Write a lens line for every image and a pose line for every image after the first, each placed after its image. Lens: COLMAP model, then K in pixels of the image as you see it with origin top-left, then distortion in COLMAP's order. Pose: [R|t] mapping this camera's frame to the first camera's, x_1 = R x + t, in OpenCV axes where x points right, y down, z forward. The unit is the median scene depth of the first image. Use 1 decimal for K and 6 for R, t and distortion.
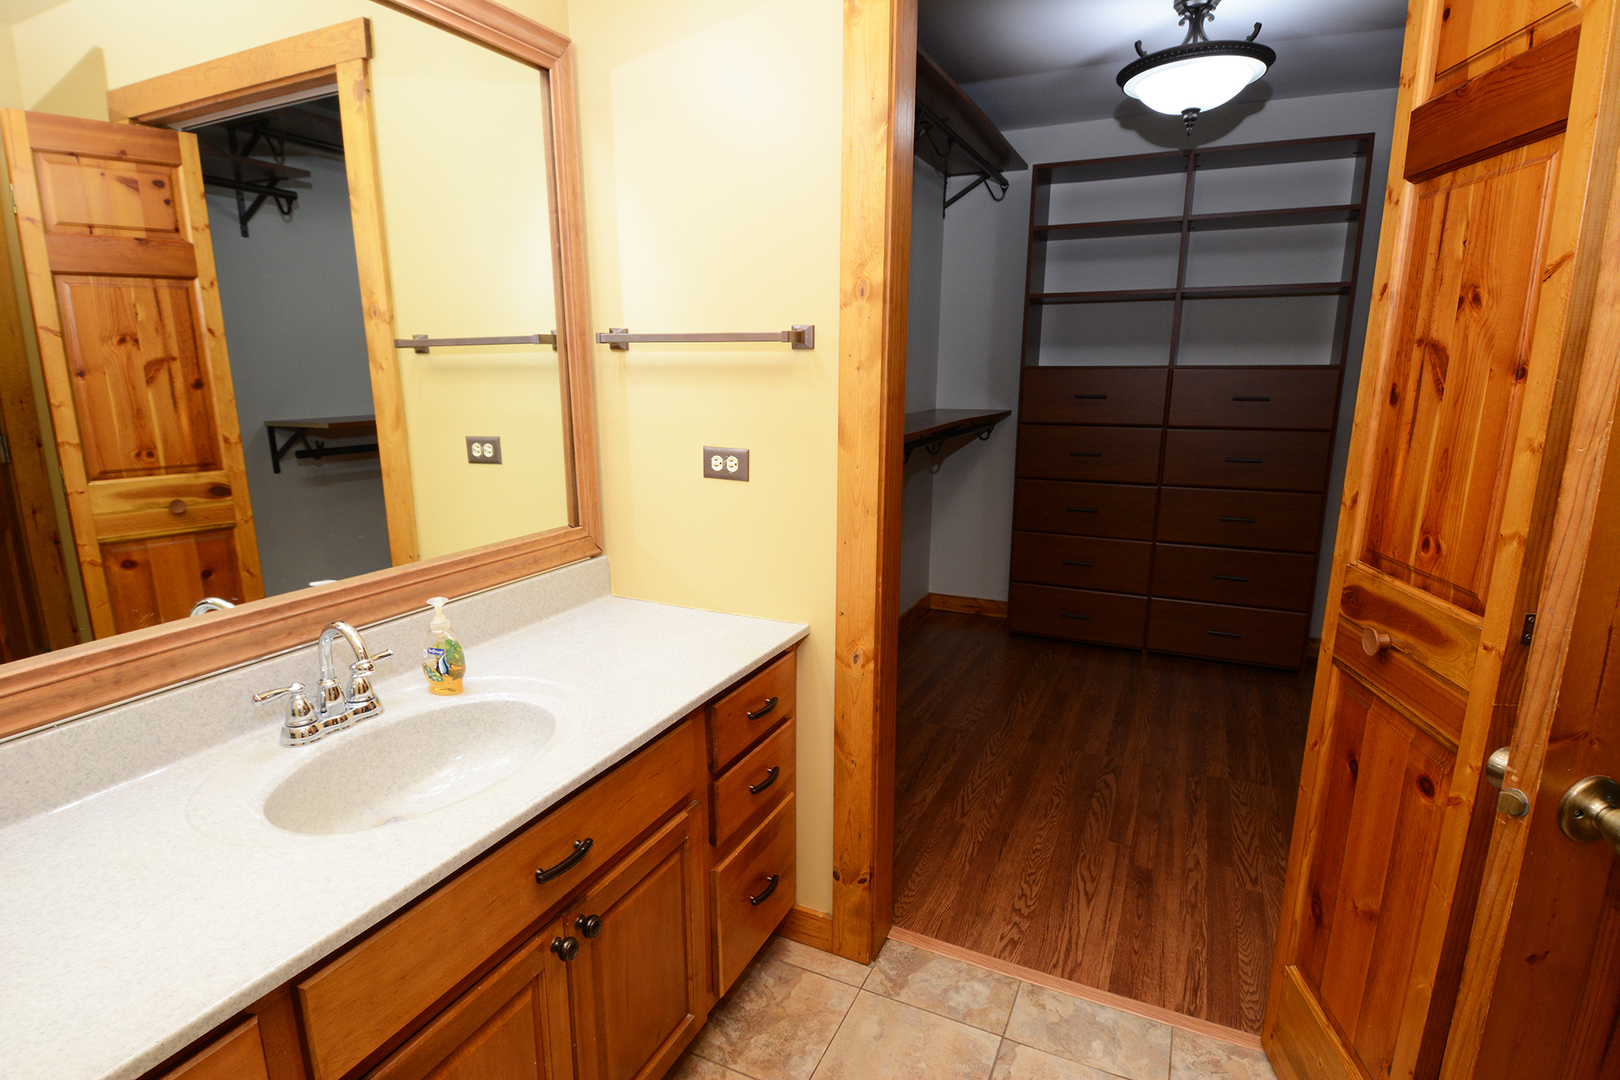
lens RADIAL K [[837.0, 0, 794.4], [0, 837.0, 557.0], [0, 0, 1]] dist [0.051010, -0.053335]
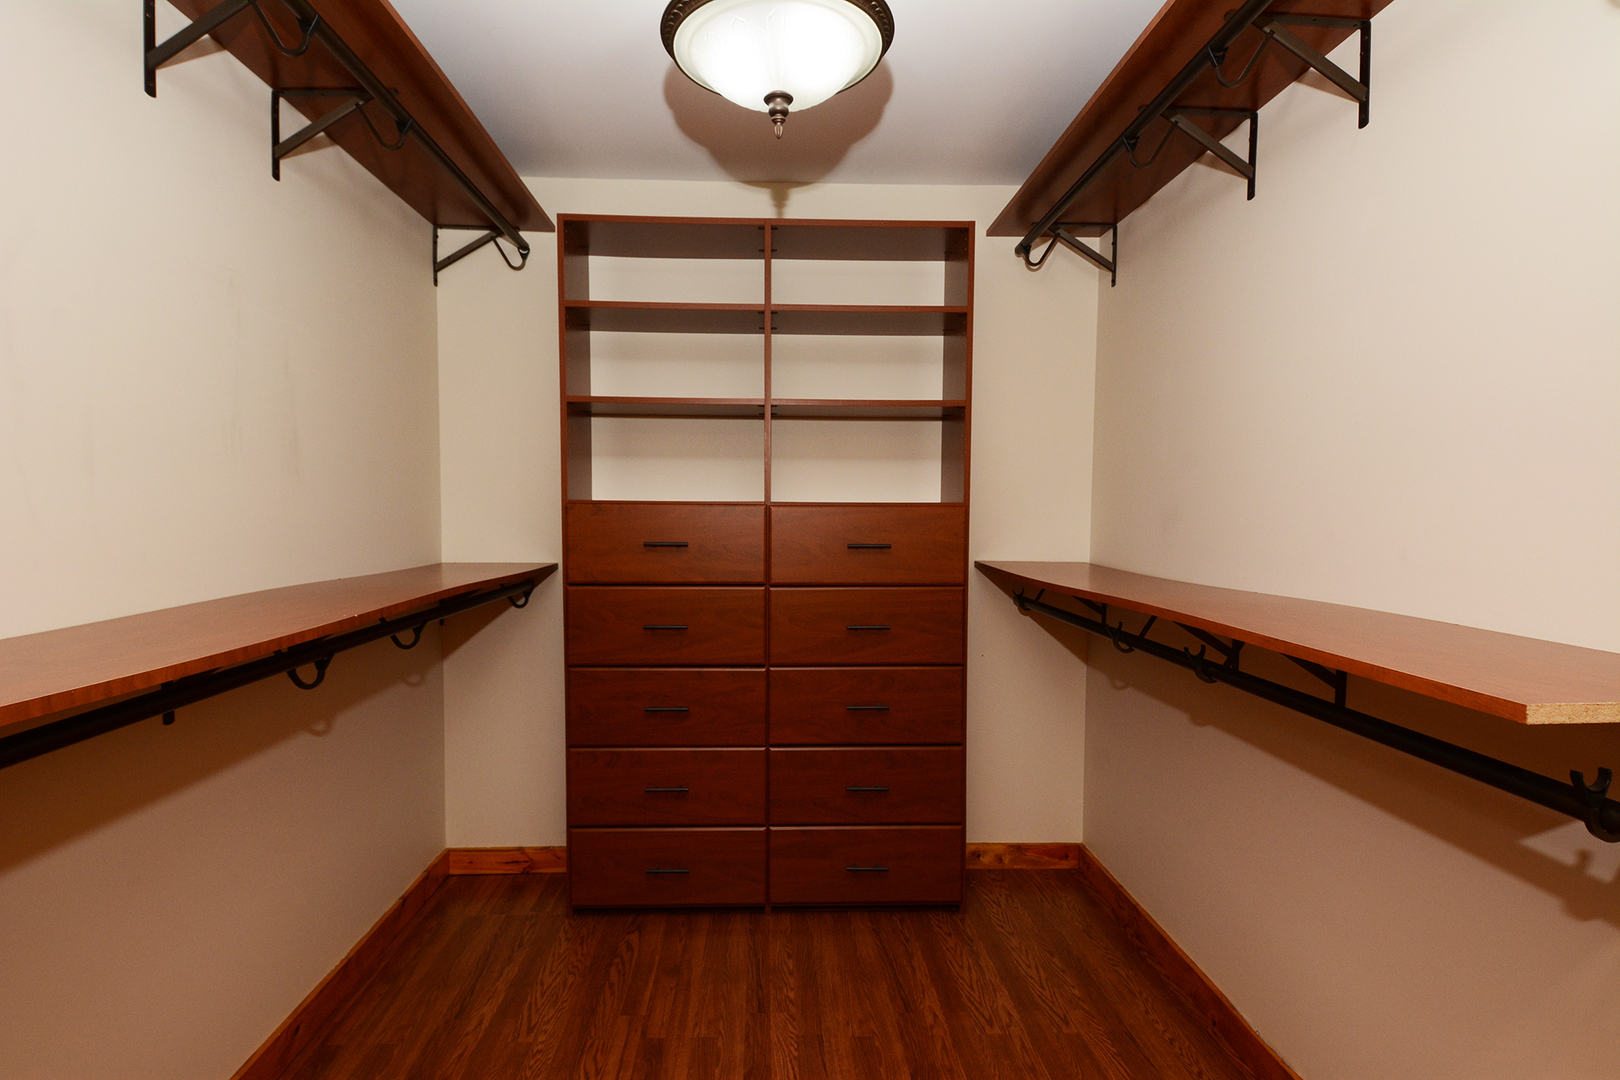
lens RADIAL K [[837.0, 0, 794.4], [0, 837.0, 557.0], [0, 0, 1]] dist [0.051010, -0.053335]
pose [[0.887247, -0.021469, 0.460795, 0.123443], [0.096004, 0.985638, -0.138931, -0.071567], [-0.451194, 0.167504, 0.876565, 0.338739]]
